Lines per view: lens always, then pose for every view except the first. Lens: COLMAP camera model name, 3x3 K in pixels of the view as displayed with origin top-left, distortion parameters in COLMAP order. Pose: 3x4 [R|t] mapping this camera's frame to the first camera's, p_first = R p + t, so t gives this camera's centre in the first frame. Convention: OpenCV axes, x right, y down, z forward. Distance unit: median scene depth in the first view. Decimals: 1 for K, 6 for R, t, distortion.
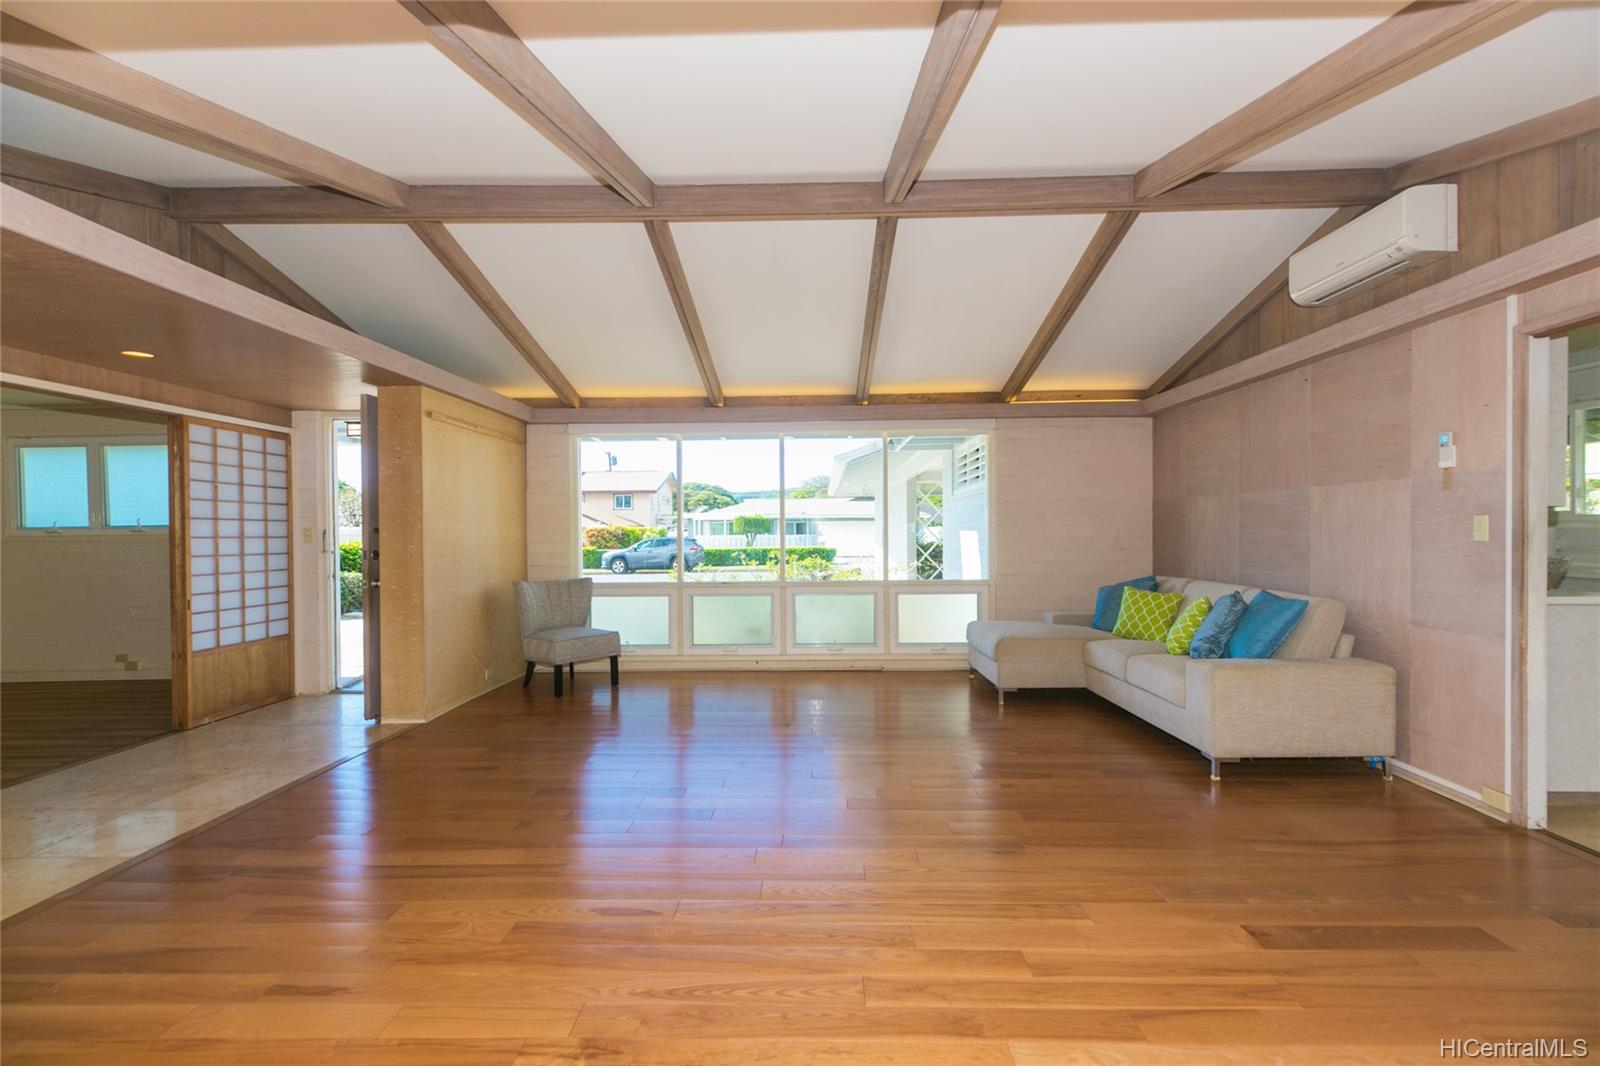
lens RADIAL K [[721.5, 0, 796.2], [0, 721.5, 528.3], [0, 0, 1]] dist [0.002346, 0.000109]
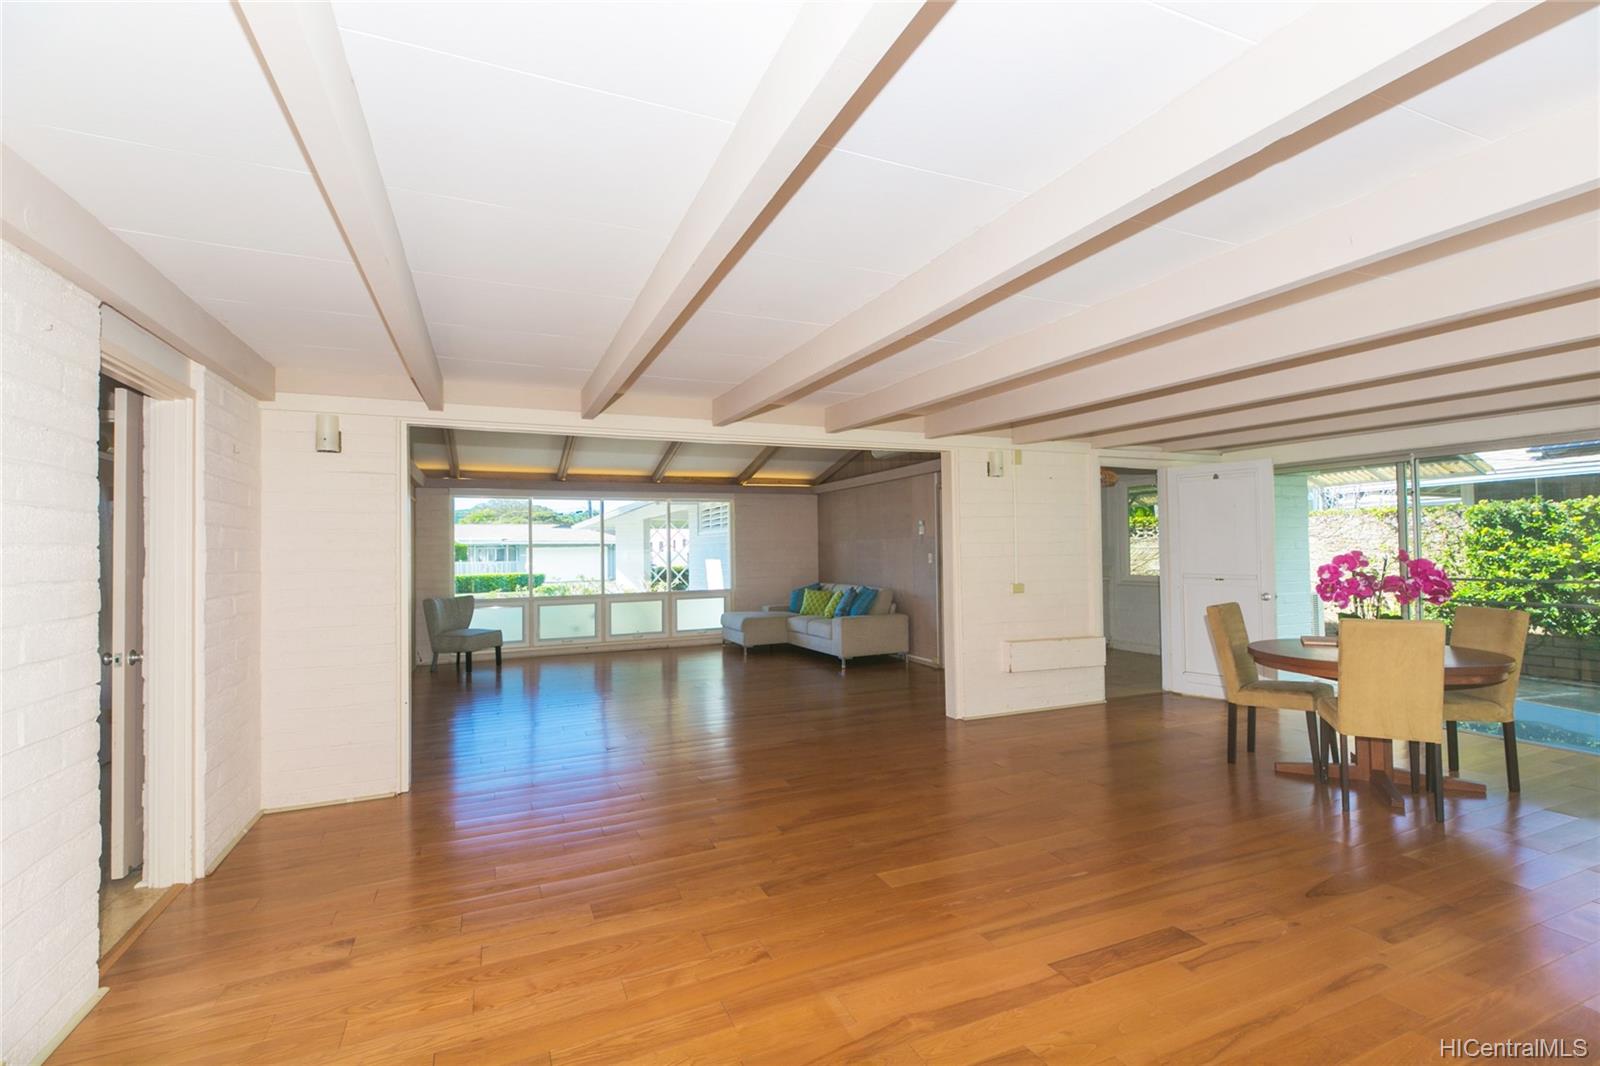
lens RADIAL K [[721.5, 0, 800.7], [0, 721.5, 533.9], [0, 0, 1]] dist [0.002346, 0.000109]
pose [[0.907467, 0.003272, 0.420112, -0.311032], [0.007636, 0.999676, -0.024281, -0.015107], [-0.420055, 0.025242, 0.907148, -0.632874]]
